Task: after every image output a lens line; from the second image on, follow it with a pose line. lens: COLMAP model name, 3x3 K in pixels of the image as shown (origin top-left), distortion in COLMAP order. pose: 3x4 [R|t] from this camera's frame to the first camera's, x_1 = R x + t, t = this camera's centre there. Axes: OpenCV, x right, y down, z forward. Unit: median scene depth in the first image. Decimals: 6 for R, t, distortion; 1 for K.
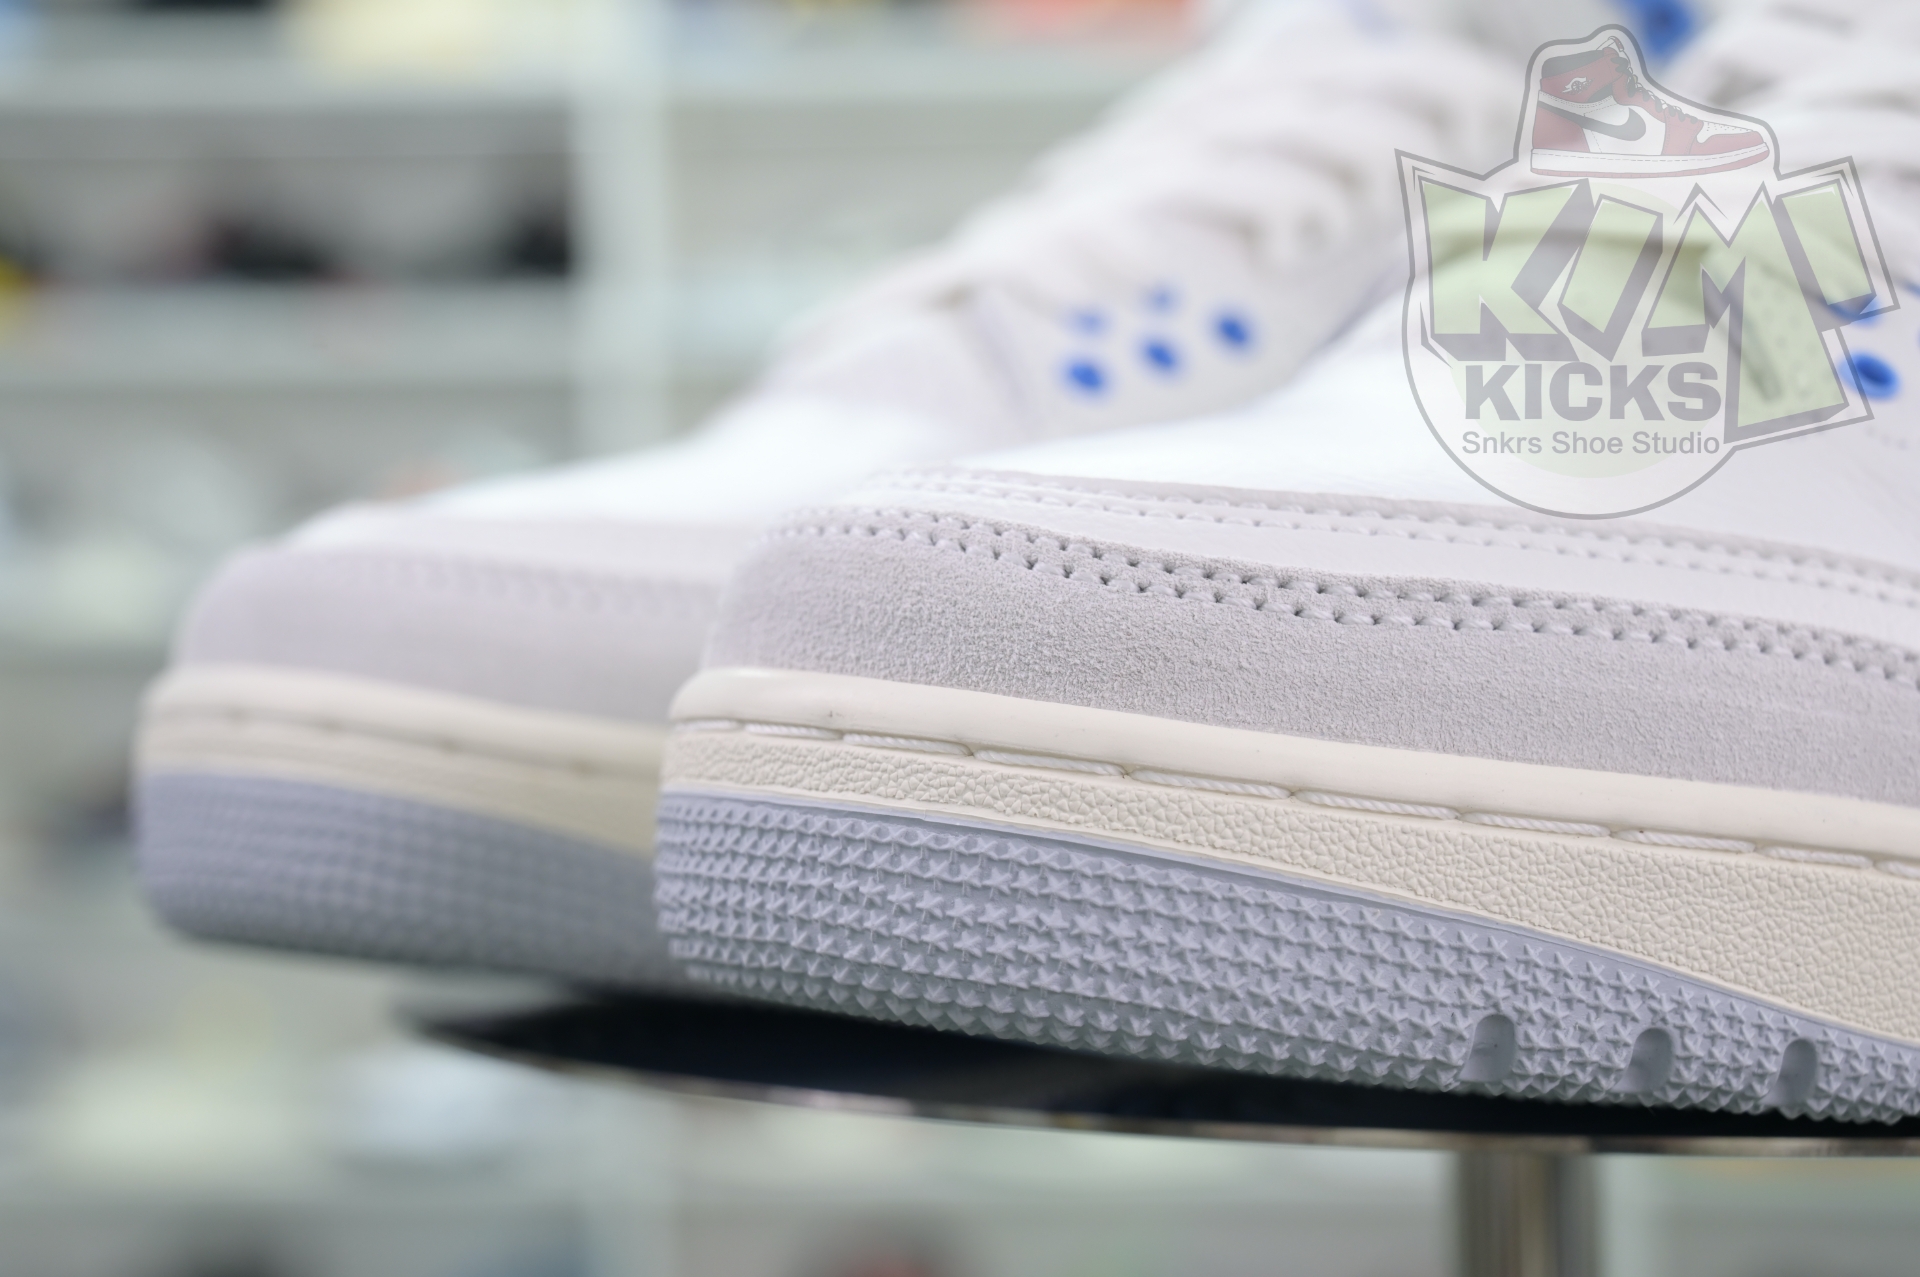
lens RADIAL K [[3904.2, 0, 968.4], [0, 3904.2, 643.8], [0, 0, 1]] dist [0.012431, 0.000000]
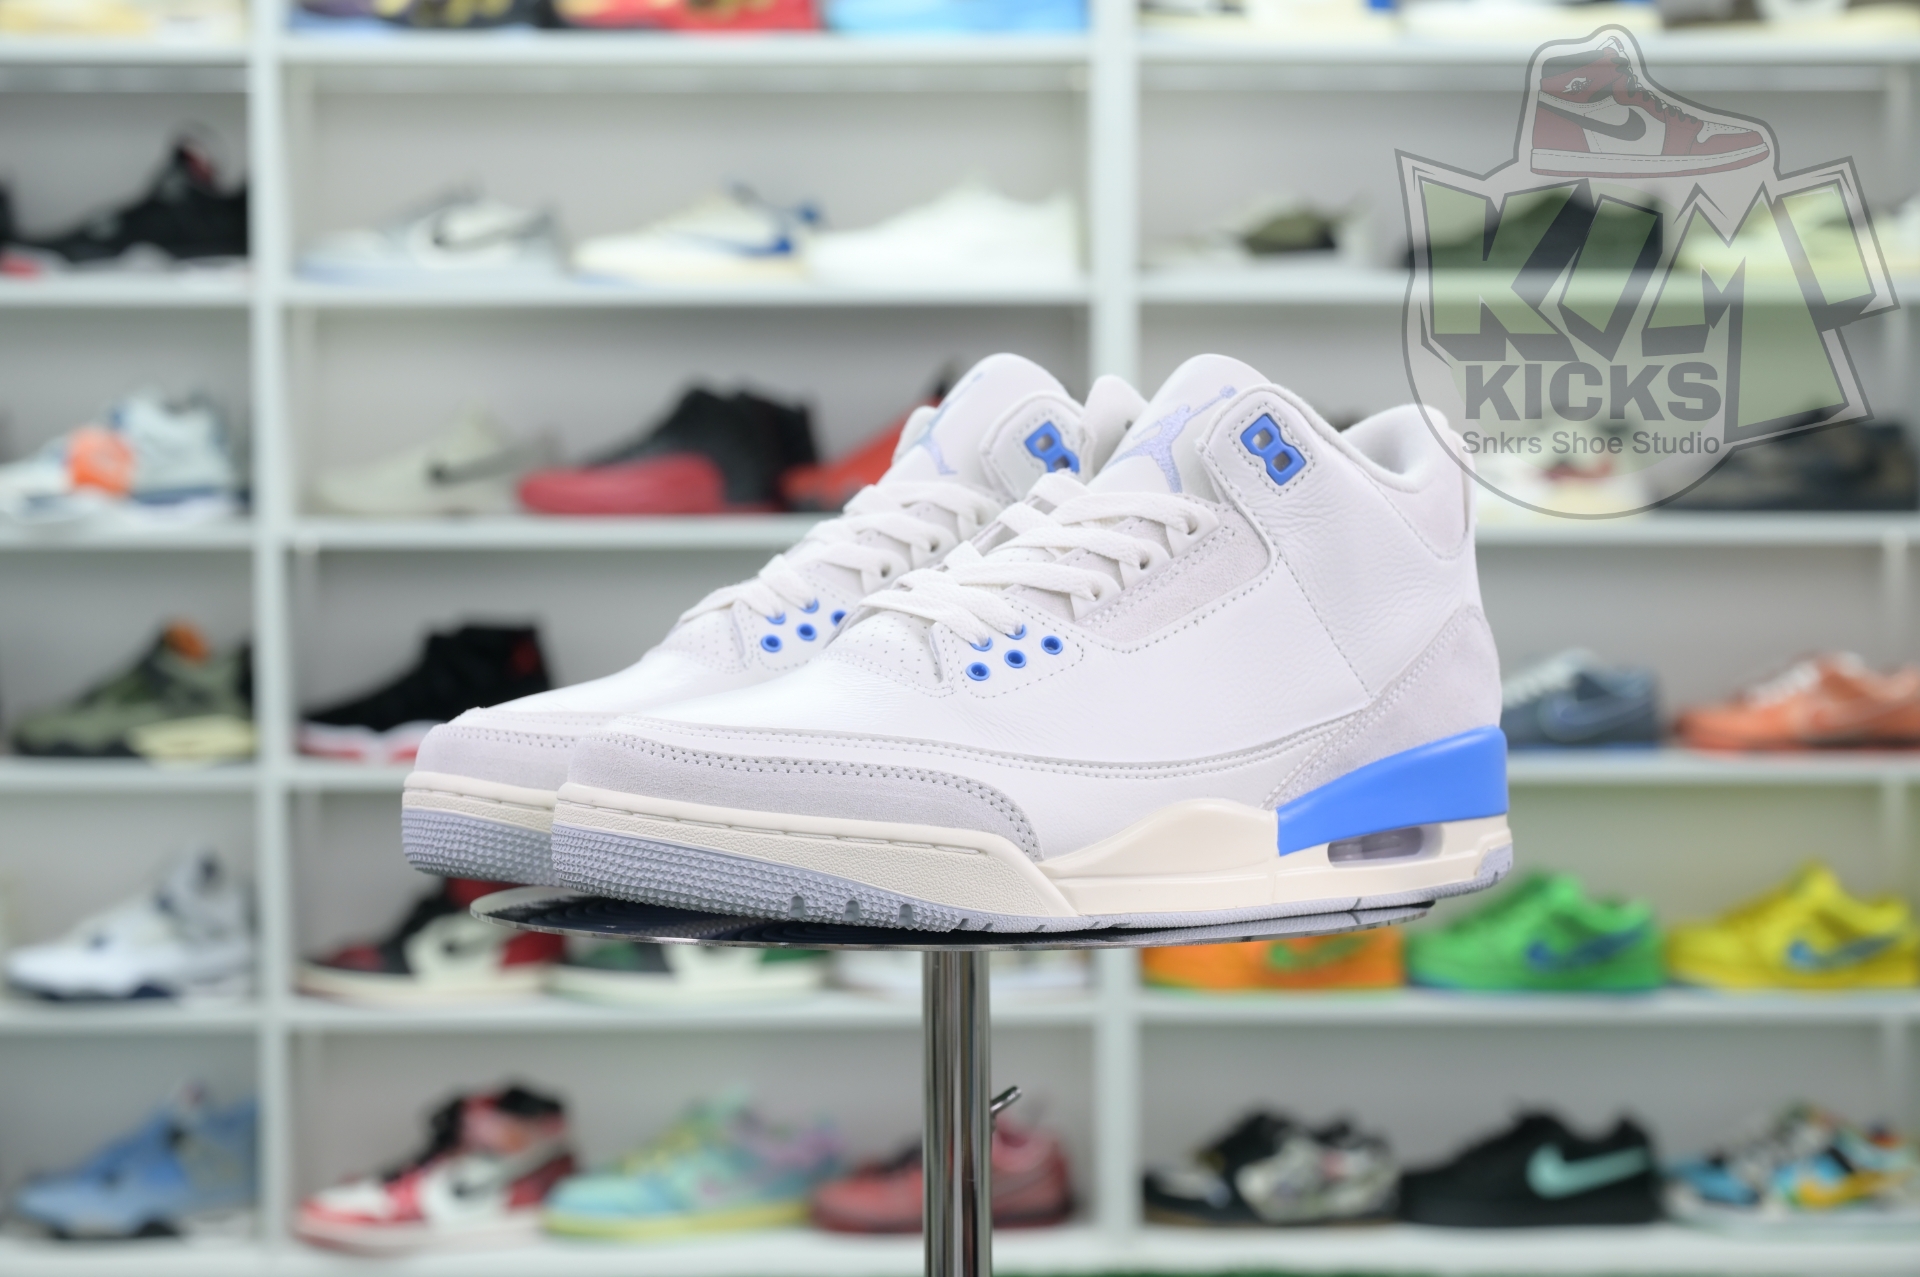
lens RADIAL K [[3904.2, 0, 944.8], [0, 3904.2, 640.0], [0, 0, 1]] dist [0.012431, 0.000000]
pose [[0.992541, -0.009292, -0.121555, 0.629630], [0.012342, 0.999627, 0.024358, -0.184049], [0.121284, -0.025676, 0.992286, -2.074222]]
